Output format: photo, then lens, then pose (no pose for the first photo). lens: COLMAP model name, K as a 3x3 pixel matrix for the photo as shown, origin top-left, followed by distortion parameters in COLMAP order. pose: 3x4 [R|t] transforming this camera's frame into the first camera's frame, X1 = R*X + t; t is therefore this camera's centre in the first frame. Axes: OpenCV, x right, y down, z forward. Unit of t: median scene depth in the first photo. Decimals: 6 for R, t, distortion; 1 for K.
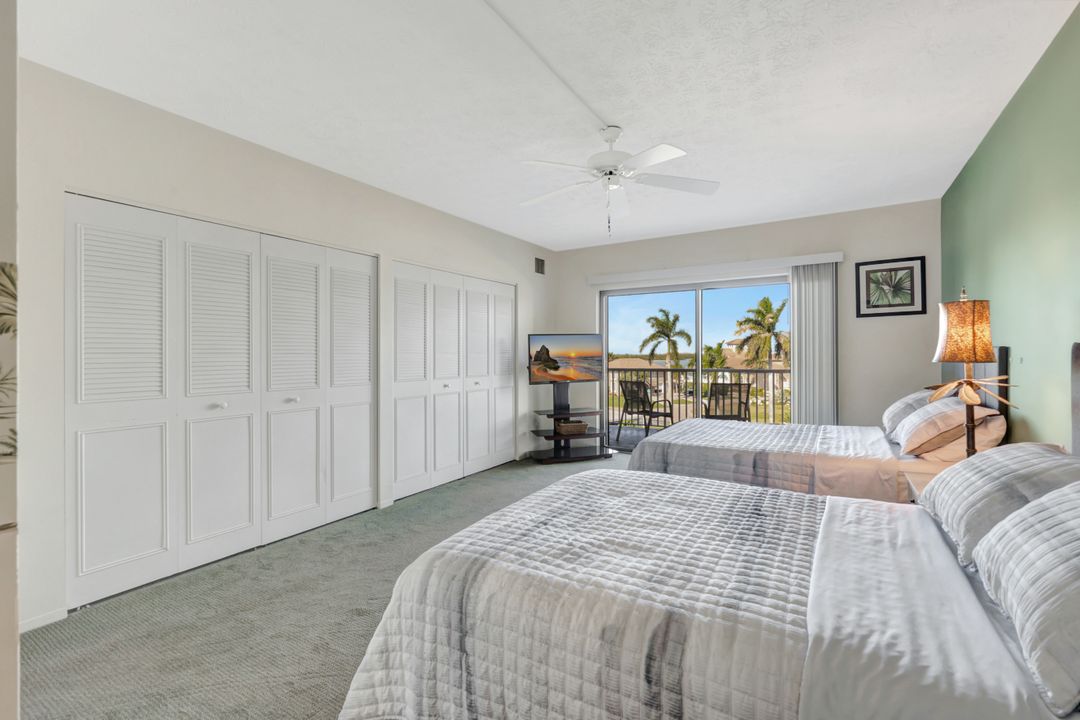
lens RADIAL K [[458.1, 0, 538.2], [0, 458.1, 357.4], [0, 0, 1]] dist [0.000937, 0.000106]
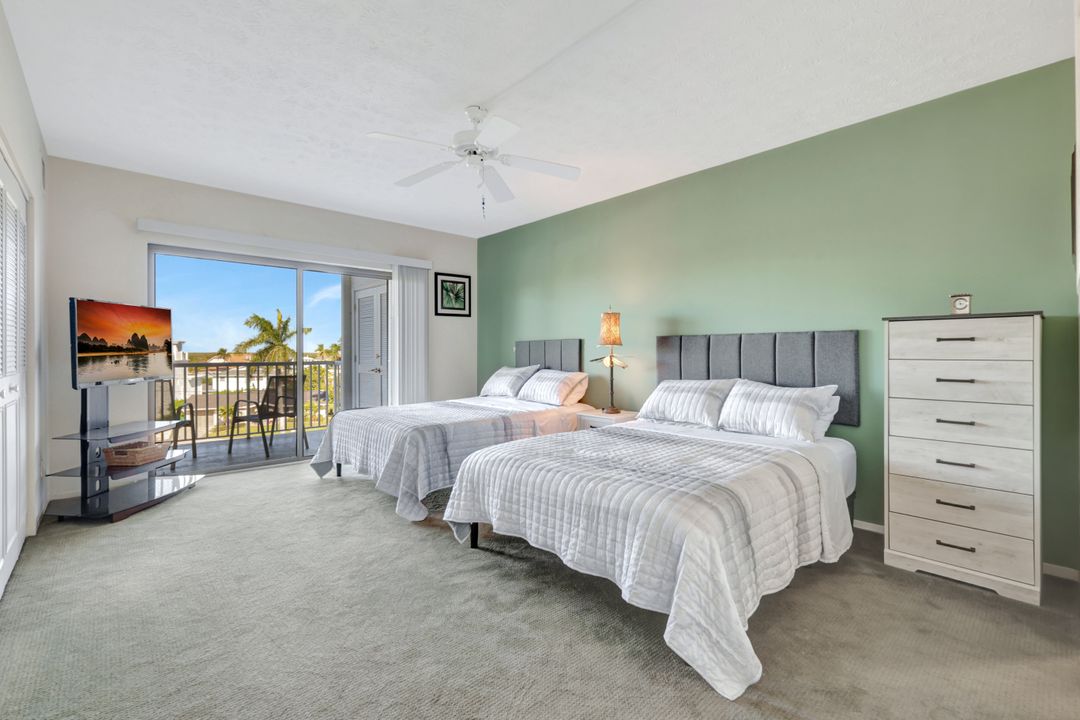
lens RADIAL K [[481.2, 0, 545.4], [0, 481.2, 353.7], [0, 0, 1]] dist [0.002248, 0.000092]
pose [[0.277859, 0.005726, 0.960605, -0.518036], [0.002664, 0.999974, -0.006732, 0.029202], [-0.960618, 0.004430, 0.277837, 0.362655]]
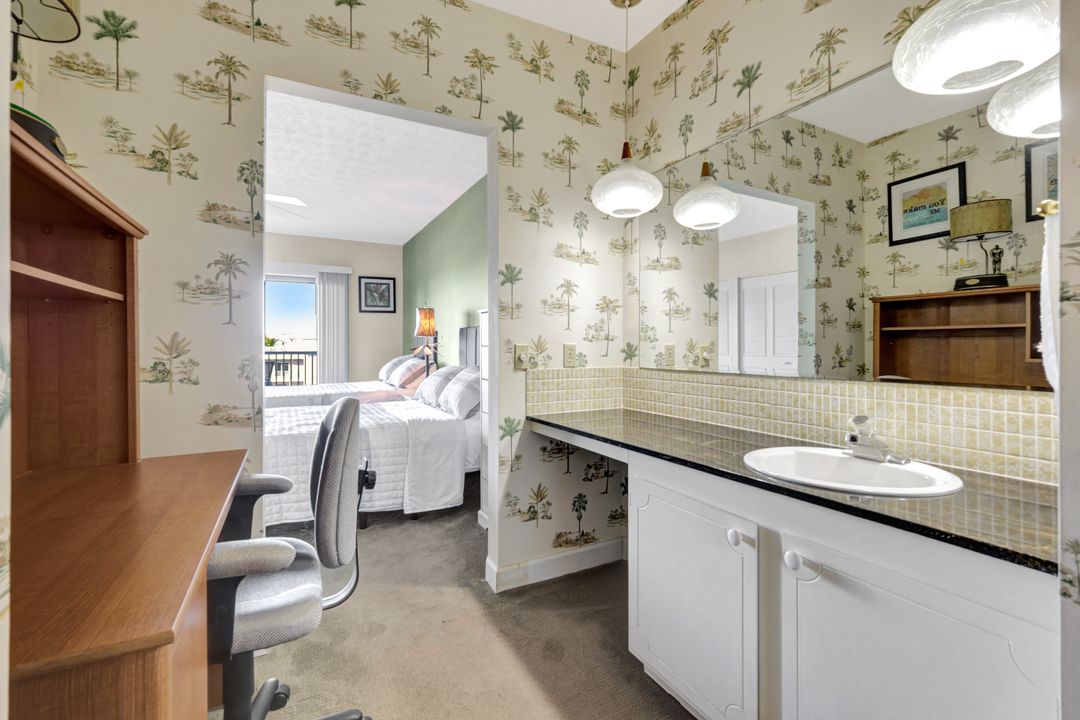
lens RADIAL K [[478.3, 0, 544.6], [0, 478.3, 329.0], [0, 0, 1]] dist [0.000055, -0.000036]
pose [[0.484516, 0.035676, 0.874054, -0.392820], [0.003019, 0.999094, -0.042454, 0.037078], [-0.874777, 0.023209, 0.483970, -0.297548]]
